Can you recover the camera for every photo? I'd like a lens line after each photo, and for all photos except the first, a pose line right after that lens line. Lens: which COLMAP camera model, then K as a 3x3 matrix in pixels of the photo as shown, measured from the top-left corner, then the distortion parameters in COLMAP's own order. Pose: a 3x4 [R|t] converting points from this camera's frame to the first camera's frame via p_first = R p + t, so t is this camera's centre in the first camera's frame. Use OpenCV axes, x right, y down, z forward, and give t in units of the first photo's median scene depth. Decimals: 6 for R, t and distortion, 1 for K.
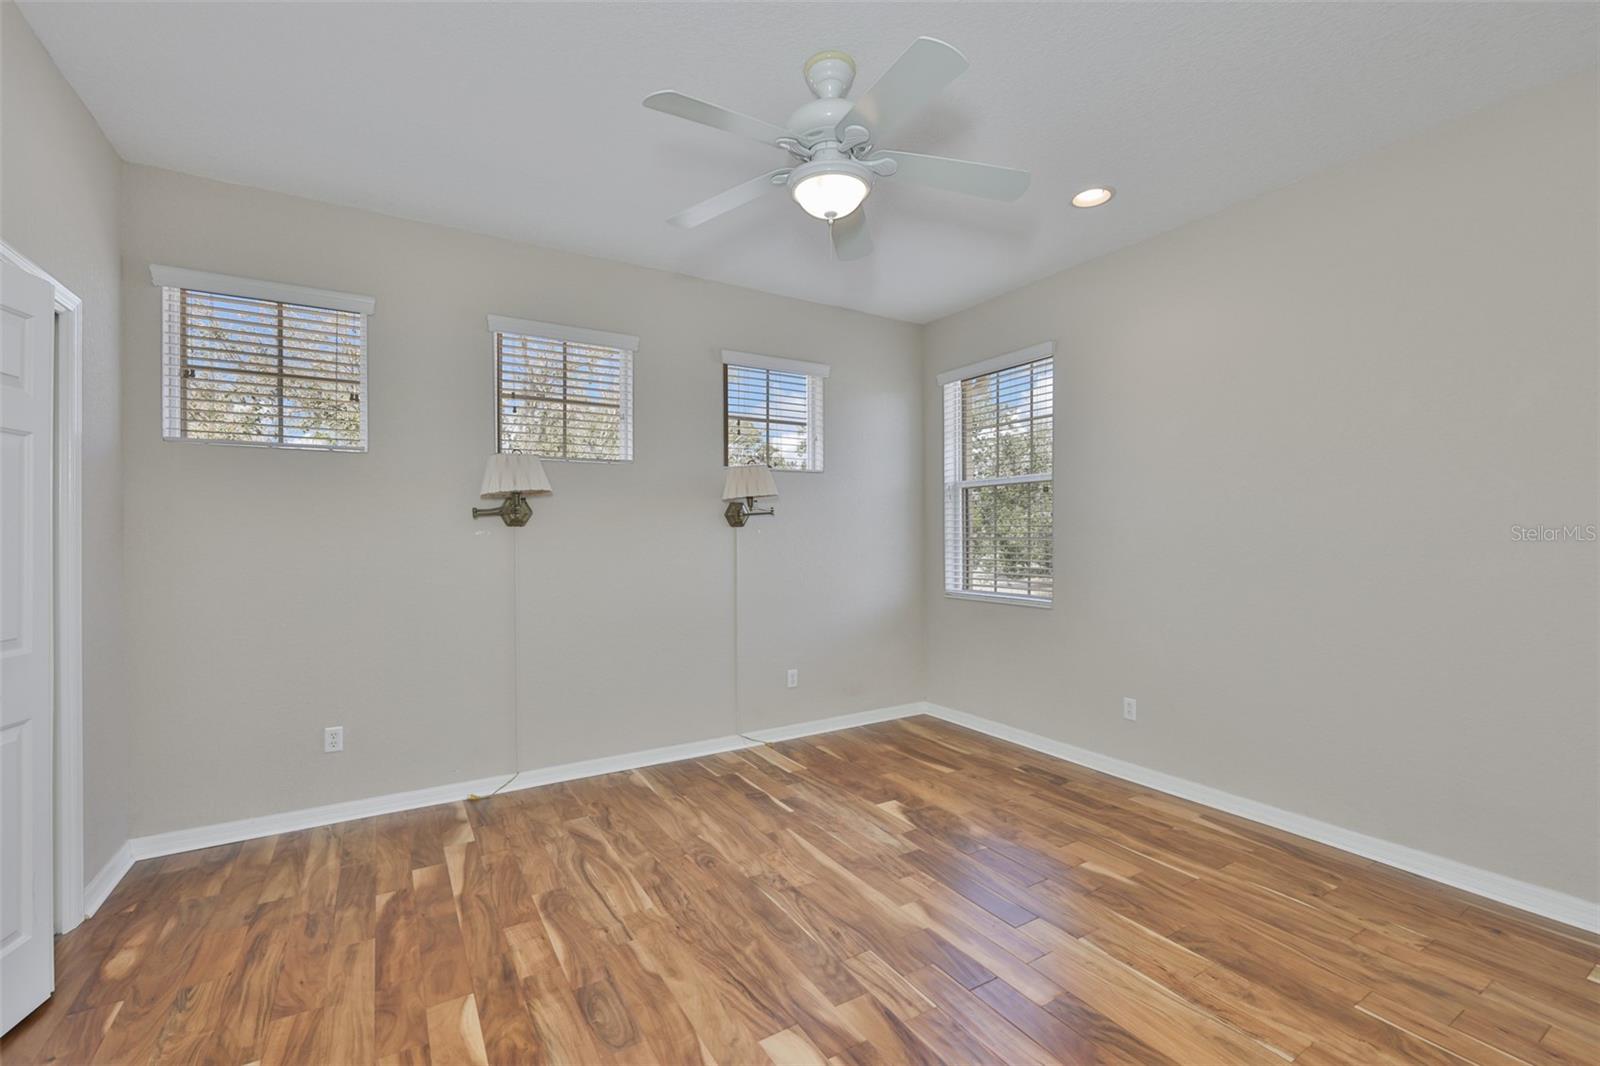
lens RADIAL K [[683.0, 0, 798.1], [0, 683.0, 526.9], [0, 0, 1]] dist [-0.000576, 0.000233]
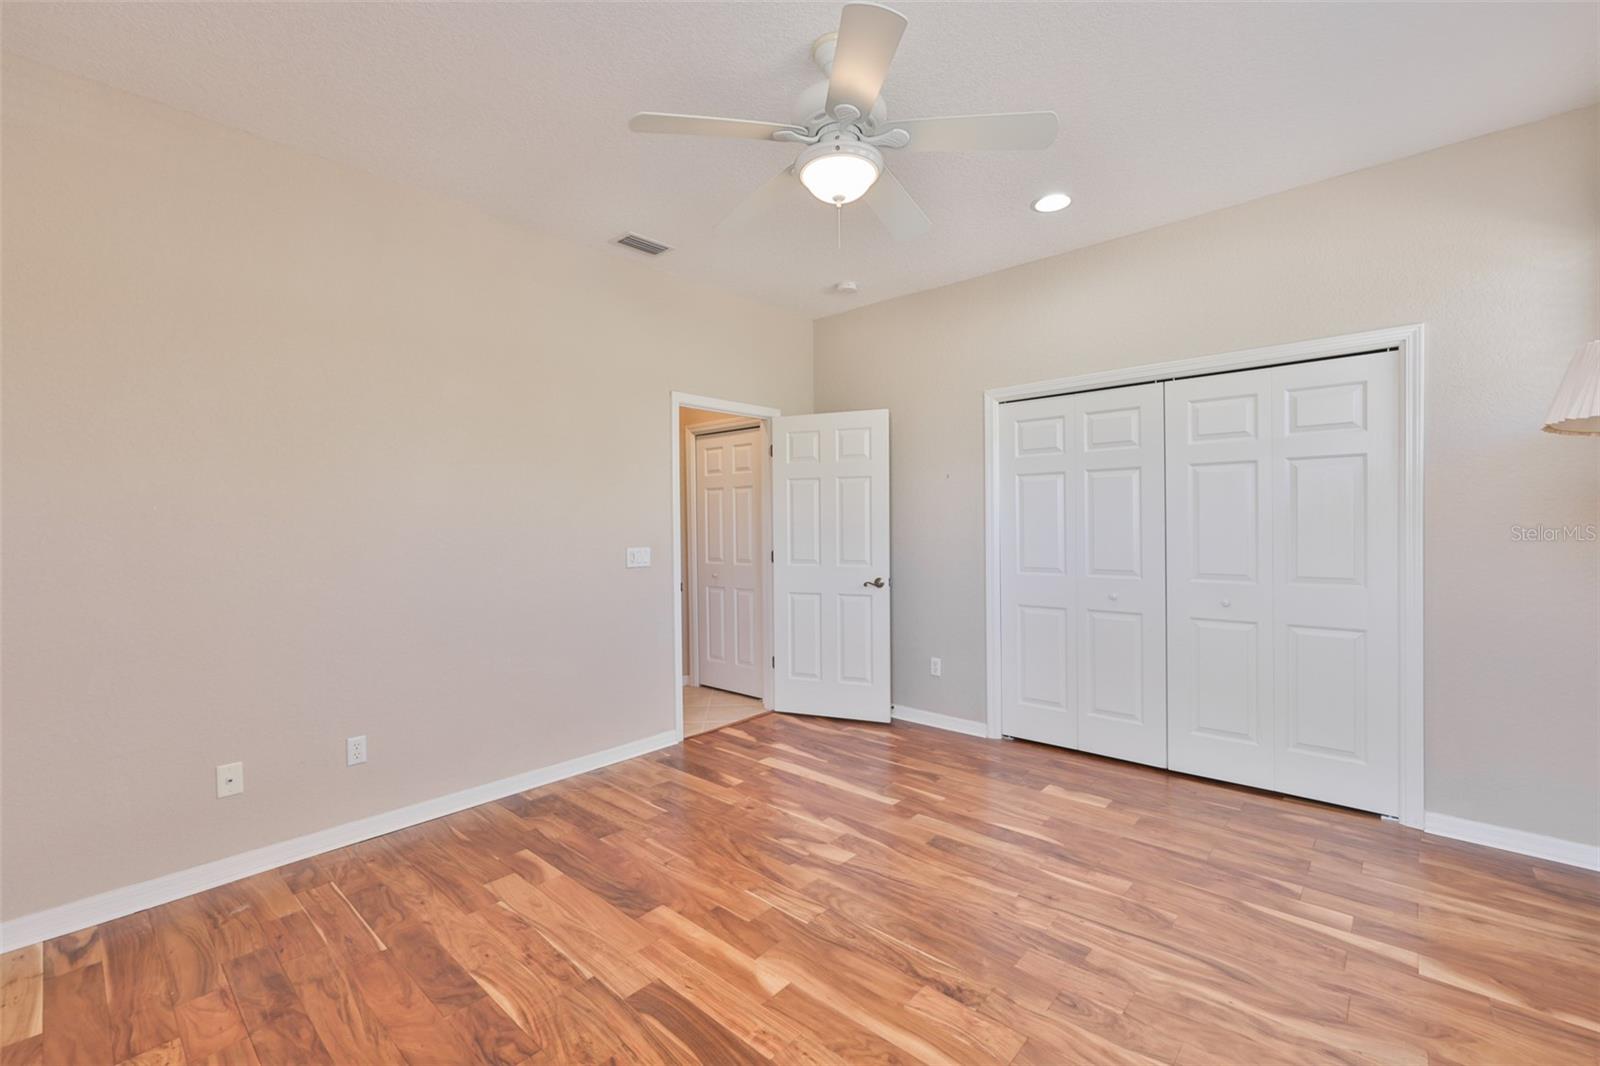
lens RADIAL K [[719.2, 0, 792.6], [0, 719.2, 527.6], [0, 0, 1]] dist [0.000772, 0.000113]
pose [[-0.963205, 0.015437, -0.268324, 0.323850], [0.018078, 0.999809, -0.007375, 0.014335], [0.268159, -0.011954, -0.963300, 1.614811]]
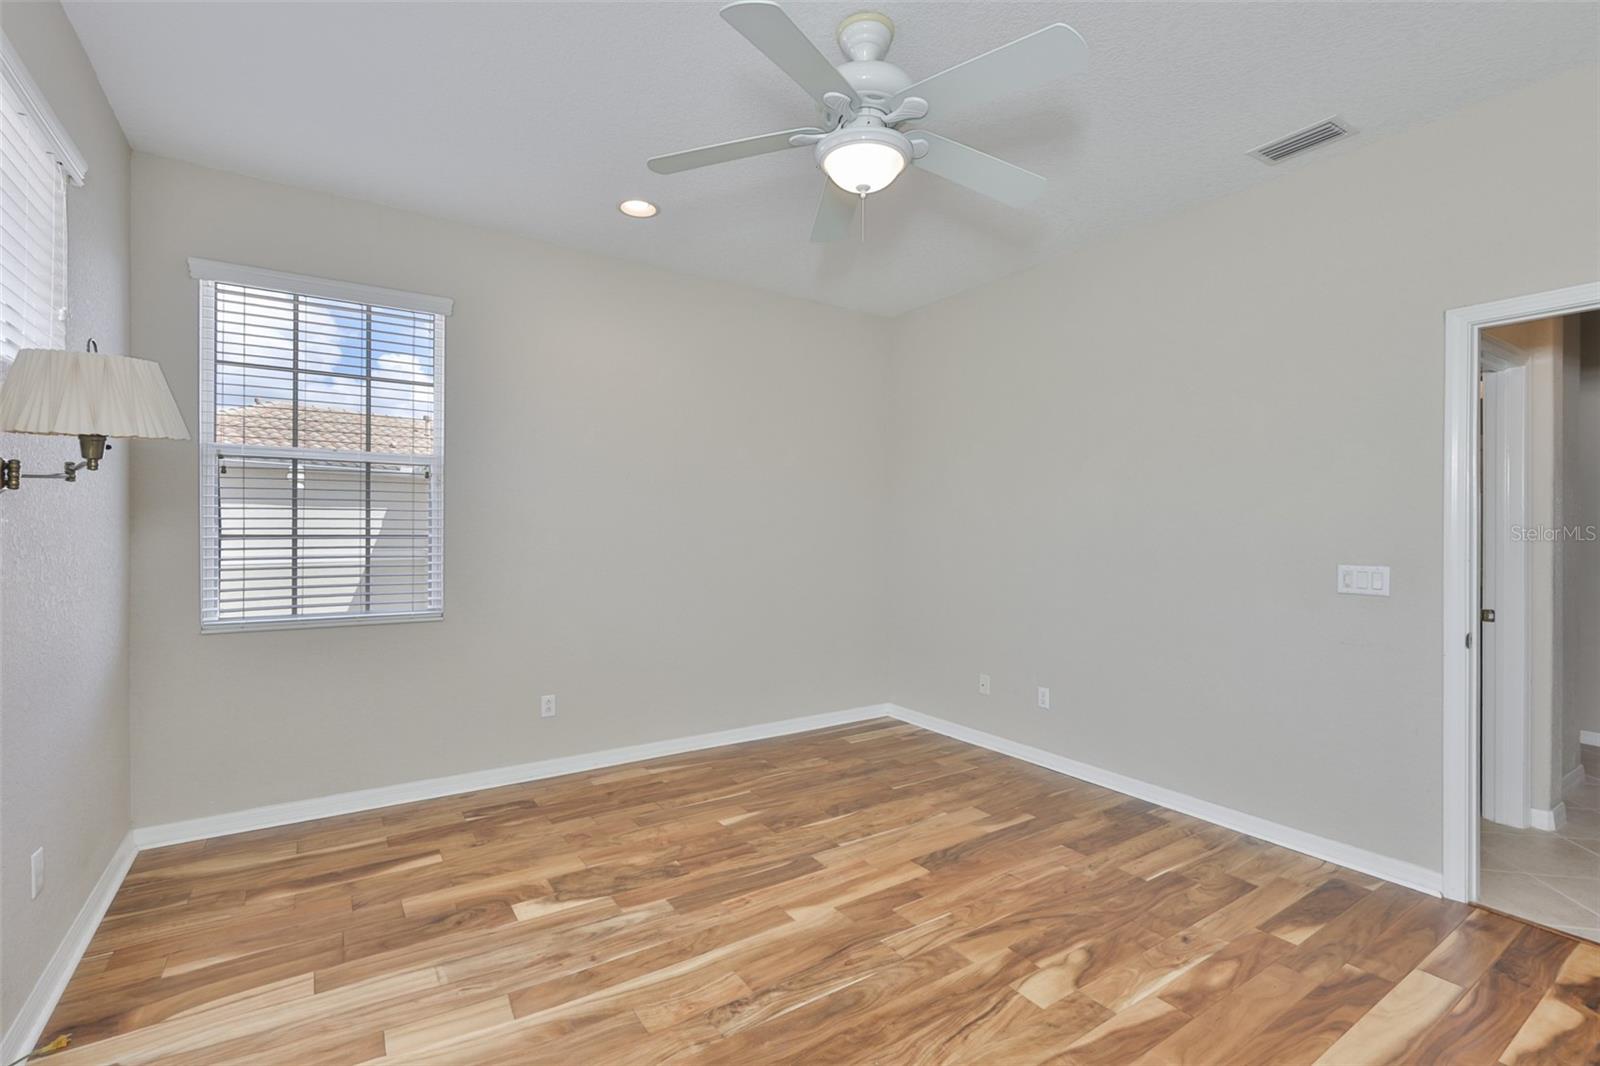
lens RADIAL K [[683.0, 0, 798.1], [0, 683.0, 526.9], [0, 0, 1]] dist [-0.000576, 0.000233]
pose [[-0.018781, 0.010822, 0.999765, -0.717946], [-0.019834, 0.999741, -0.011195, 0.011601], [-0.999627, -0.020040, -0.018561, 0.901414]]
